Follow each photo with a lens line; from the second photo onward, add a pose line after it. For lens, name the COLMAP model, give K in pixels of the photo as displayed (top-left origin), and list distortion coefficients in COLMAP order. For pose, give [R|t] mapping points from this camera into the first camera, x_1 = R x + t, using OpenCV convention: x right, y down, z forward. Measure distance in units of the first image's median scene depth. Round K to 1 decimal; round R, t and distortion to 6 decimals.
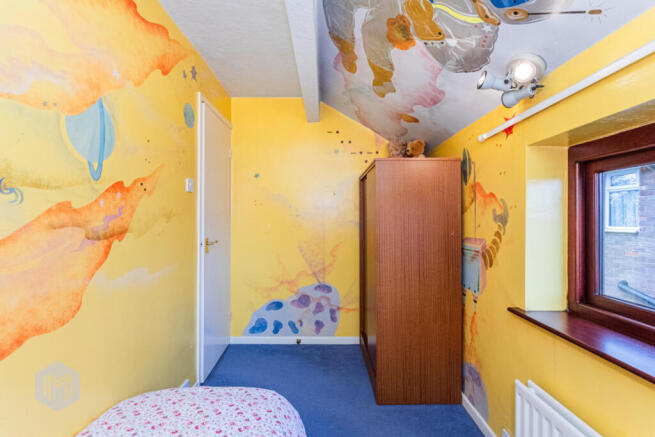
lens RADIAL K [[310.0, 0, 327.2], [0, 310.0, 217.8], [0, 0, 1]] dist [0.001617, -0.000237]
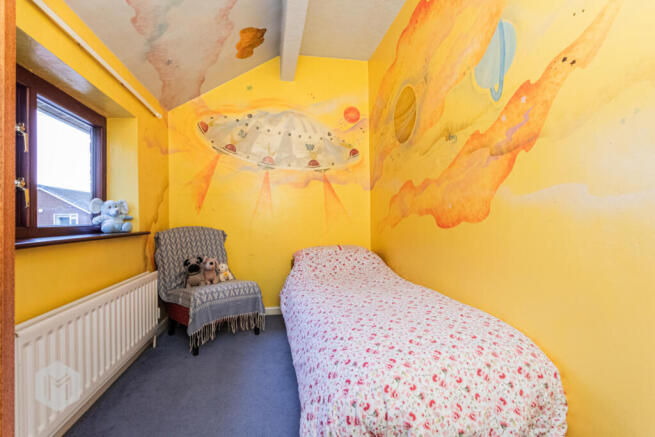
lens RADIAL K [[310.0, 0, 327.2], [0, 310.0, 217.8], [0, 0, 1]] dist [0.001617, -0.000237]
pose [[-0.982376, 0.011538, -0.186558, 0.044654], [0.013569, 0.999862, -0.009611, 0.283470], [0.186422, -0.011973, -0.982397, 1.892674]]
